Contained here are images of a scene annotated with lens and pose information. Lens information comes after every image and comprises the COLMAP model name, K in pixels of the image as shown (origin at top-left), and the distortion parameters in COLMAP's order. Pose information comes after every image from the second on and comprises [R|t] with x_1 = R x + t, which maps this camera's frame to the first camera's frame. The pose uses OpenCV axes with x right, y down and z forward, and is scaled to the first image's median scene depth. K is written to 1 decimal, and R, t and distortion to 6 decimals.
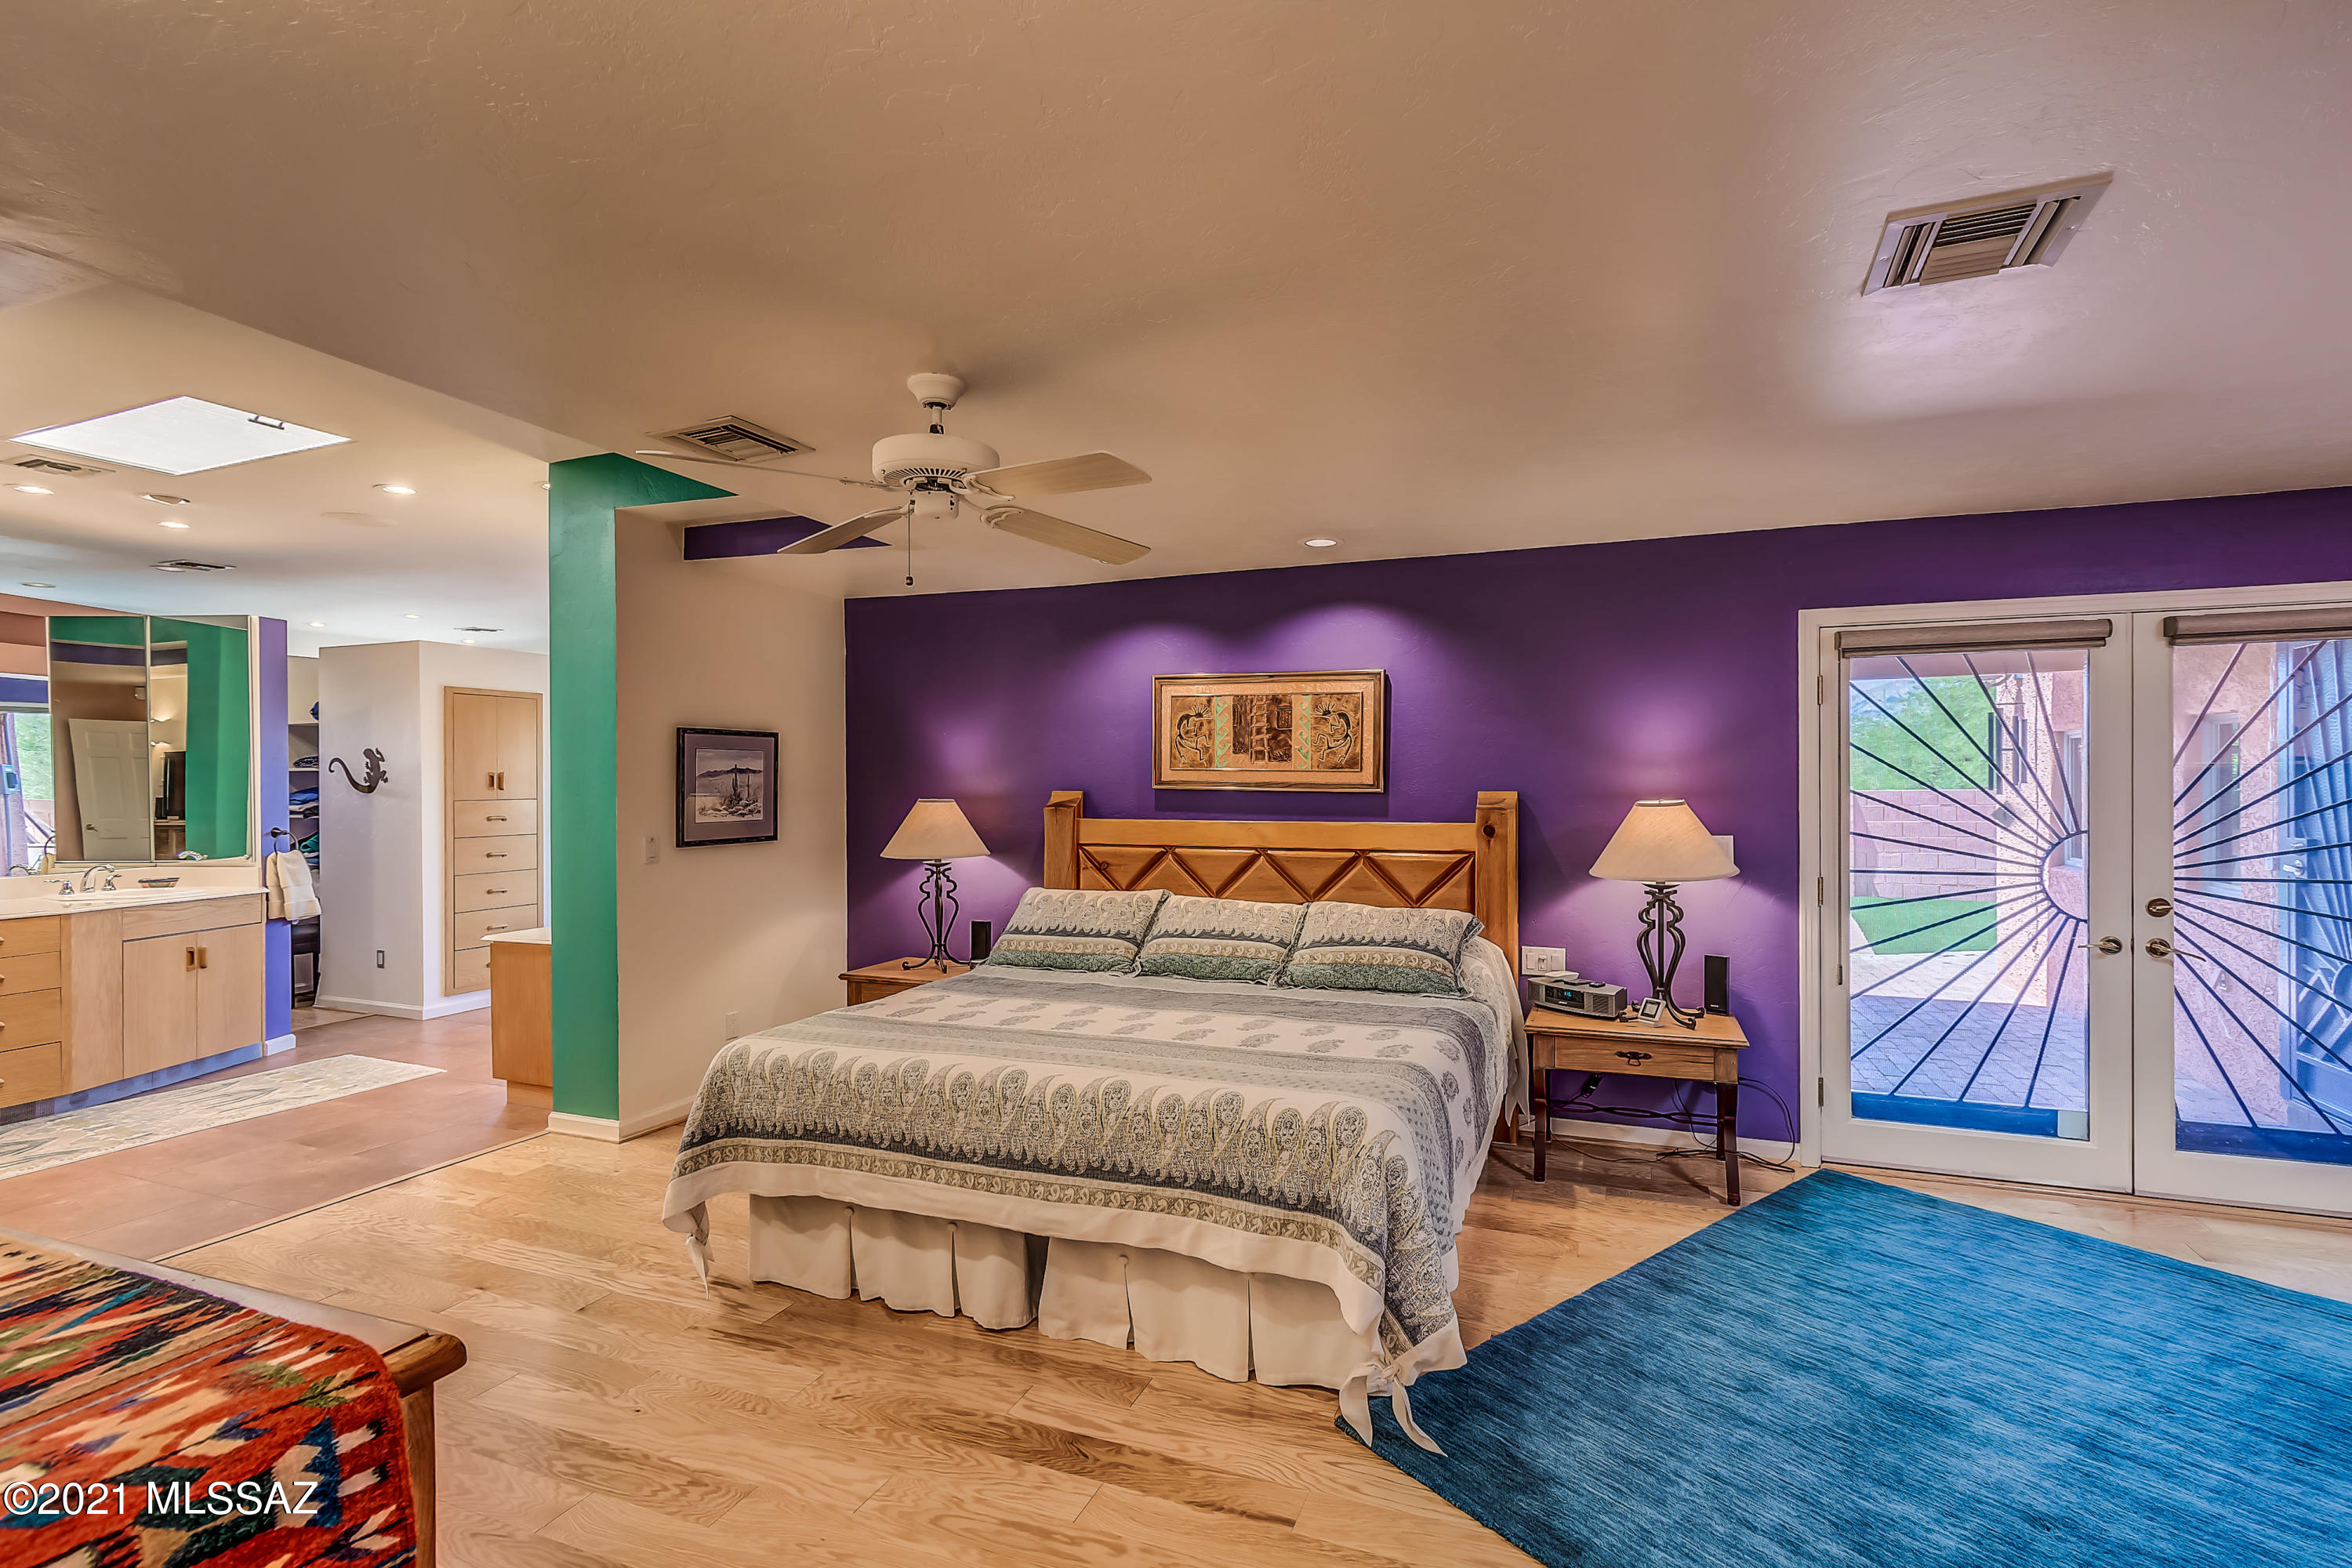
lens RADIAL K [[1050.7, 0, 1215.2], [0, 1050.7, 780.3], [0, 0, 1]] dist [-0.000191, -0.000130]
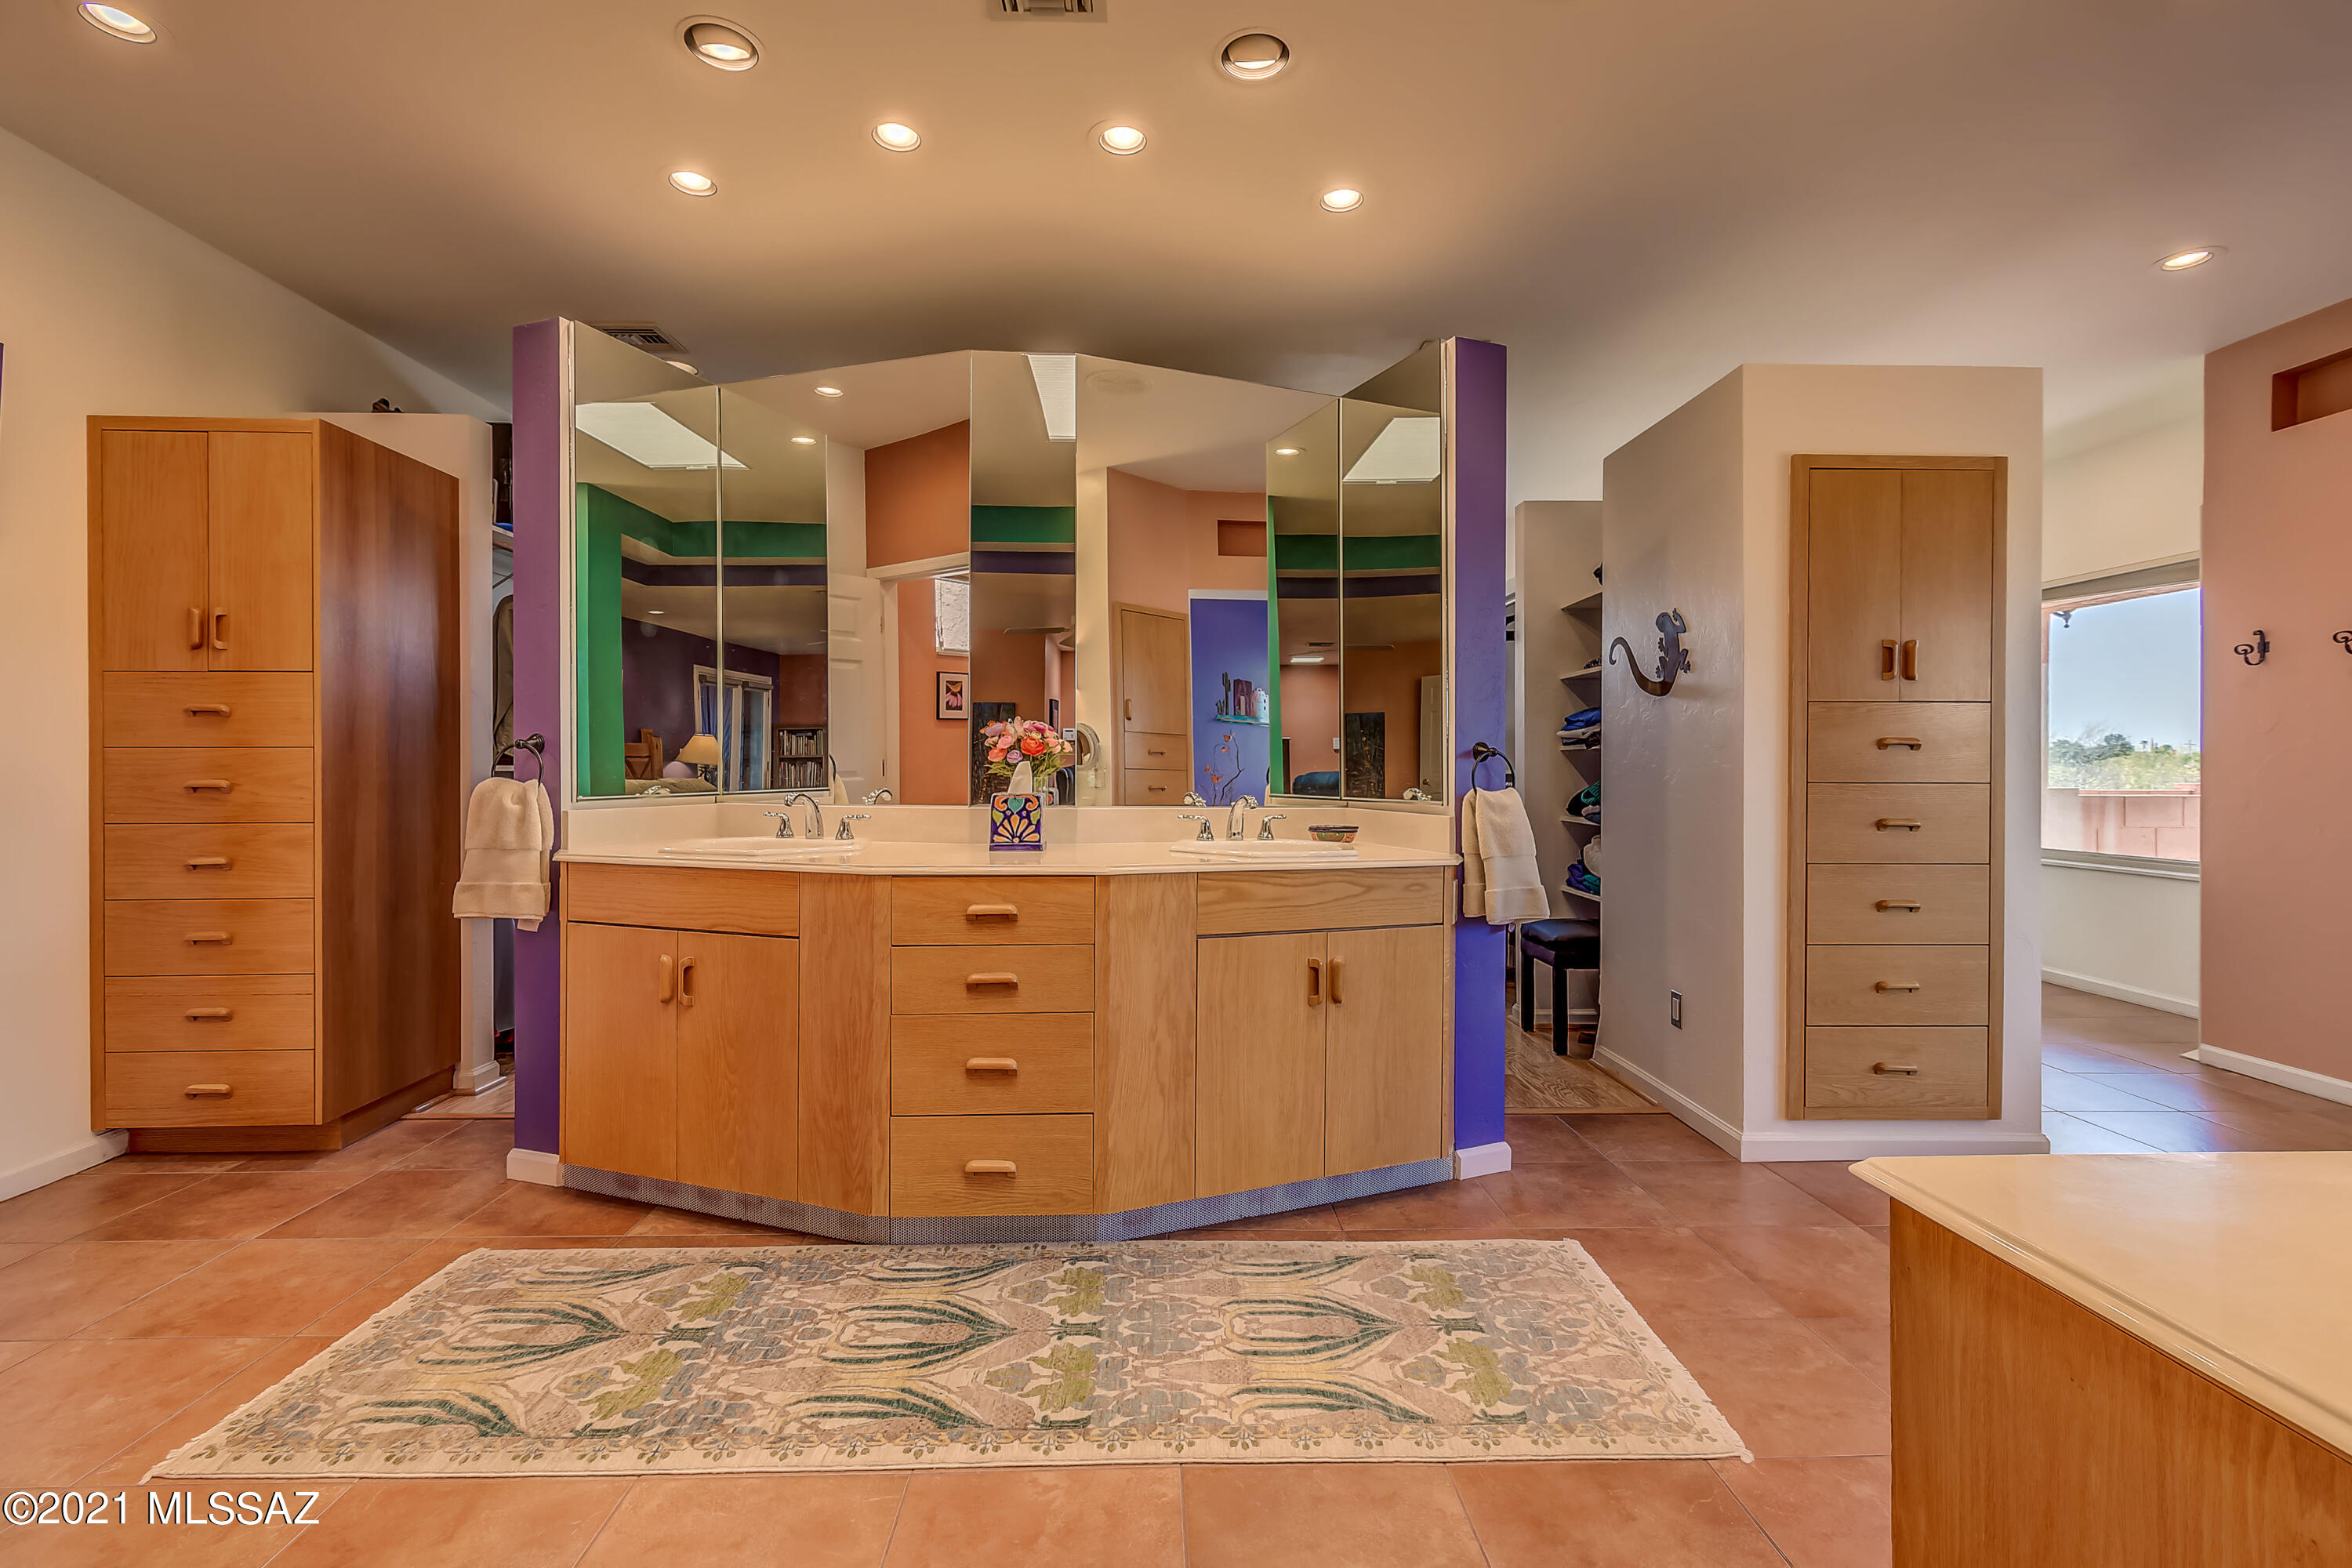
lens RADIAL K [[1091.5, 0, 1180.6], [0, 1091.5, 771.0], [0, 0, 1]] dist [-0.000517, -0.000055]
pose [[0.385125, 0.010294, -0.922807, -0.522695], [-0.006036, 0.999945, 0.008635, 0.063858], [0.922844, 0.002244, 0.385166, 0.756087]]
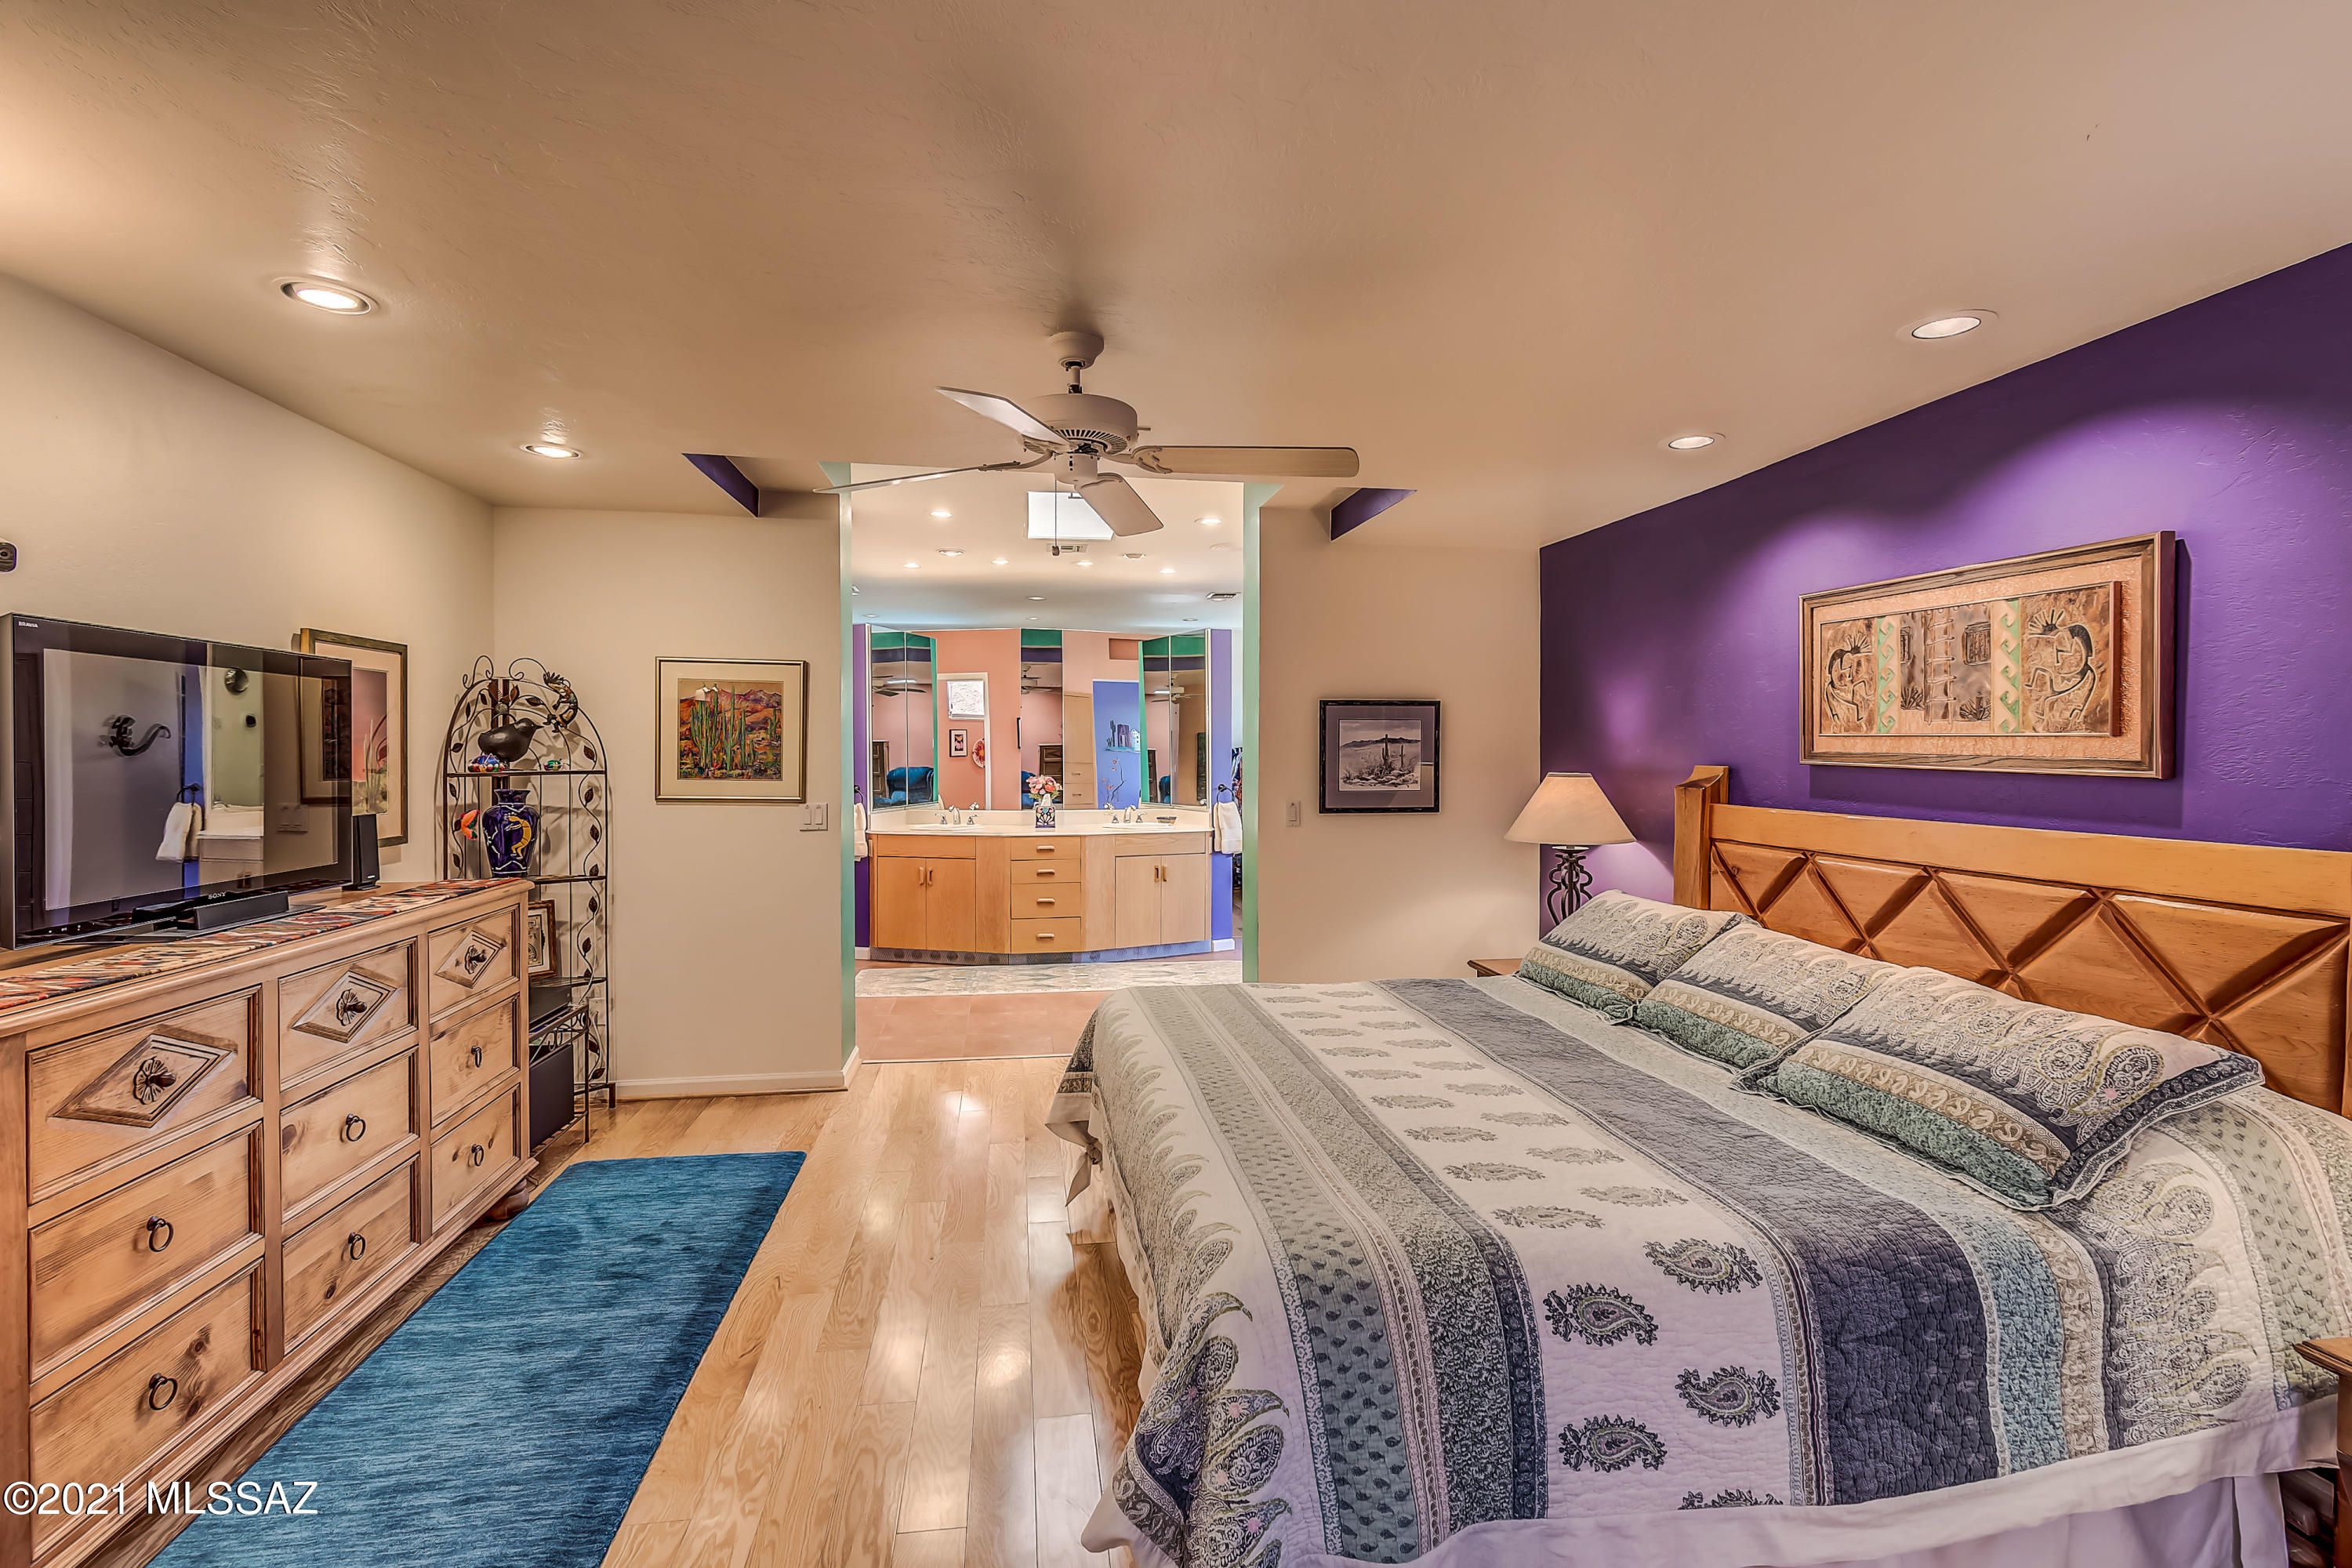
lens RADIAL K [[1091.5, 0, 1180.6], [0, 1091.5, 771.0], [0, 0, 1]] dist [-0.000517, -0.000055]
pose [[0.491461, 0.019447, -0.870683, 0.346811], [-0.002179, 0.999775, 0.021100, -0.001670], [0.870897, -0.008473, 0.491392, 0.306524]]
